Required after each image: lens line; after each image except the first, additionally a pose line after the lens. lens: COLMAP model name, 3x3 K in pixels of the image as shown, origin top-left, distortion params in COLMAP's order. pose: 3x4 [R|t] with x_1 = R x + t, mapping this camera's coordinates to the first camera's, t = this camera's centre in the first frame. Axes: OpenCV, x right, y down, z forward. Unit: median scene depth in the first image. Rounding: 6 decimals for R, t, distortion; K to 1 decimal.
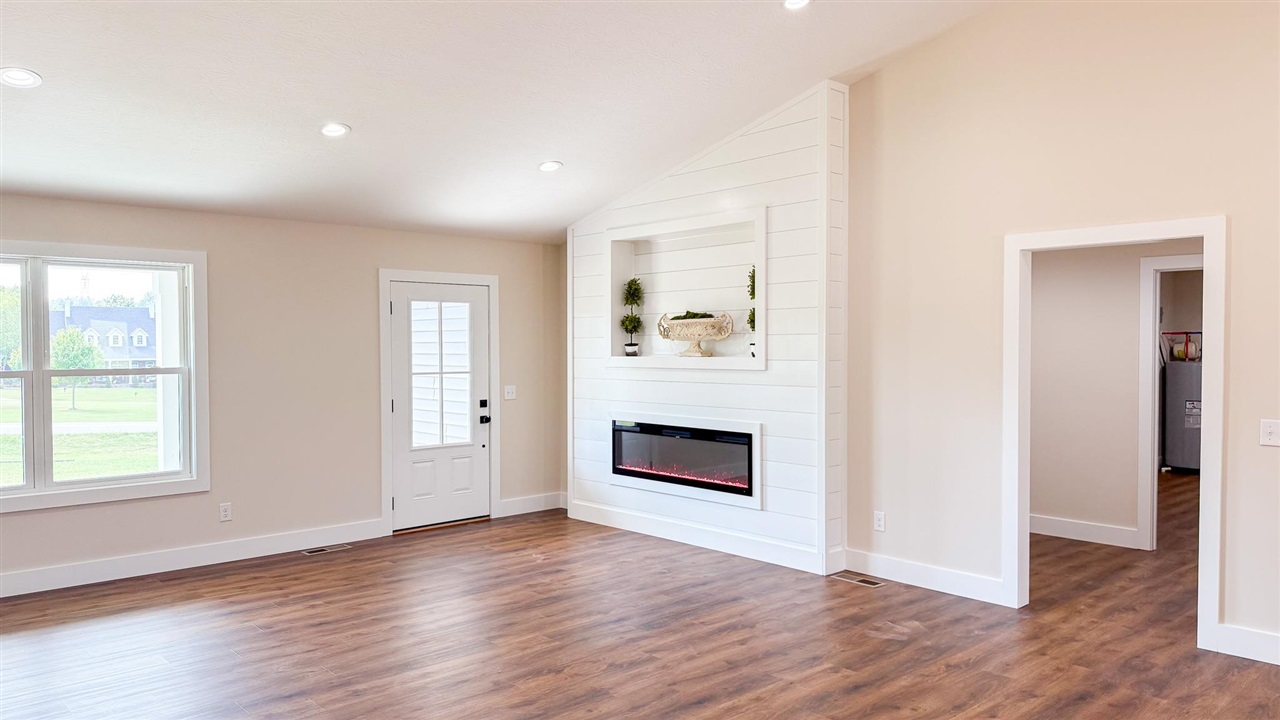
lens RADIAL K [[914.3, 0, 638.2], [0, 914.3, 365.0], [0, 0, 1]] dist [0.046995, -0.010239]
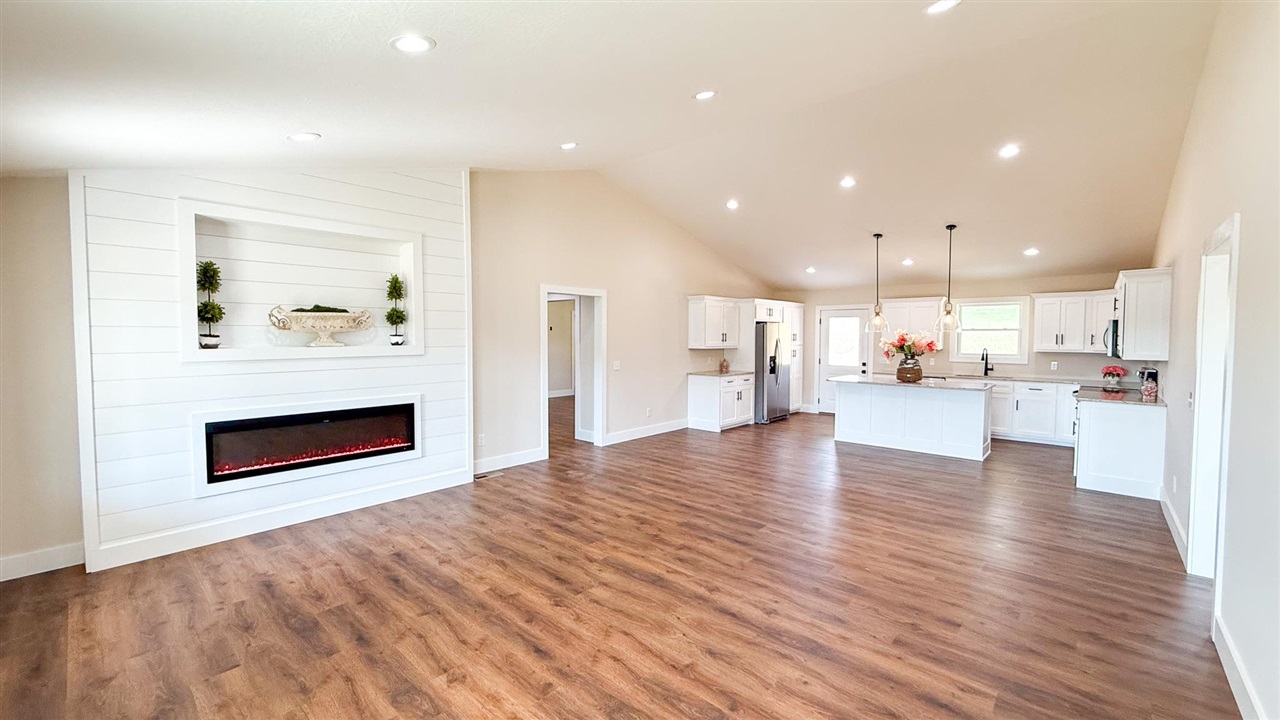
lens RADIAL K [[525.3, 0, 640.2], [0, 525.3, 367.5], [0, 0, 1]] dist [-0.002148, -0.000044]
pose [[-0.127259, -0.056634, 0.990251, -0.720749], [0.023549, 0.997915, 0.060098, -0.015583], [-0.991590, 0.030967, -0.125660, 0.824677]]
